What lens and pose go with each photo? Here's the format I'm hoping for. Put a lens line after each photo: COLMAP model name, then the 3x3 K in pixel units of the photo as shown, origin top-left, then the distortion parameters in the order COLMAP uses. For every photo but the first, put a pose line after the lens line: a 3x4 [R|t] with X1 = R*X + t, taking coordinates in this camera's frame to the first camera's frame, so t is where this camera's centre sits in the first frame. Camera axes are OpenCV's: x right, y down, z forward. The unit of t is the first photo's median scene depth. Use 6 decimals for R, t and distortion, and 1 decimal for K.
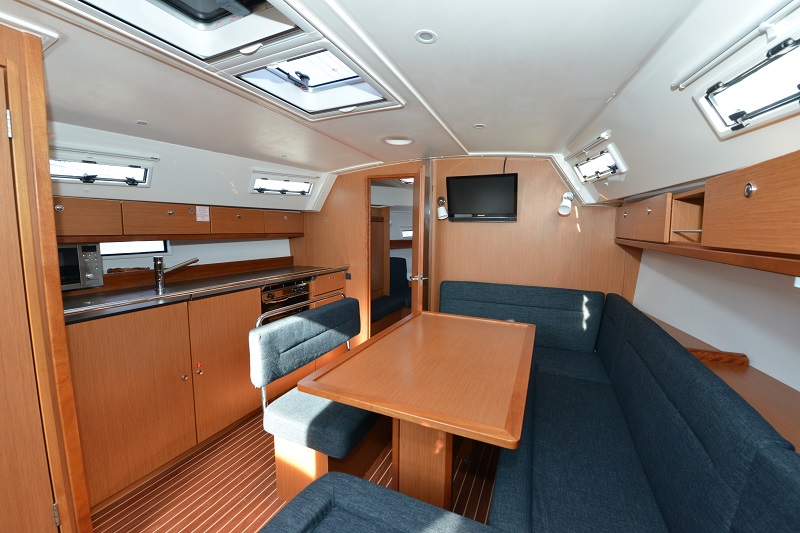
lens RADIAL K [[320.1, 0, 400.8], [0, 320.1, 263.9], [0, 0, 1]] dist [-0.017082, 0.000103]
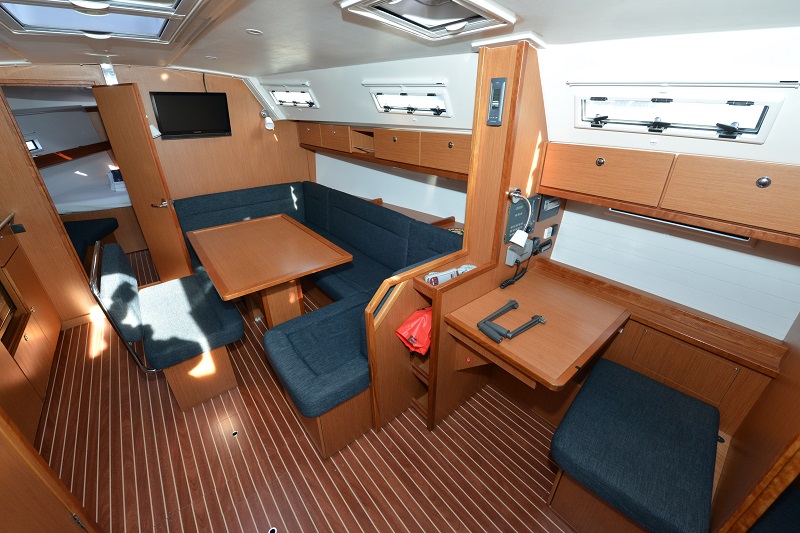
lens RADIAL K [[320.1, 0, 400.8], [0, 320.1, 263.9], [0, 0, 1]] dist [-0.017082, 0.000103]
pose [[0.447184, -0.403721, 0.798145, -0.530608], [0.101576, 0.909488, 0.403130, -0.120517], [-0.888655, -0.099201, 0.447717, -0.149132]]
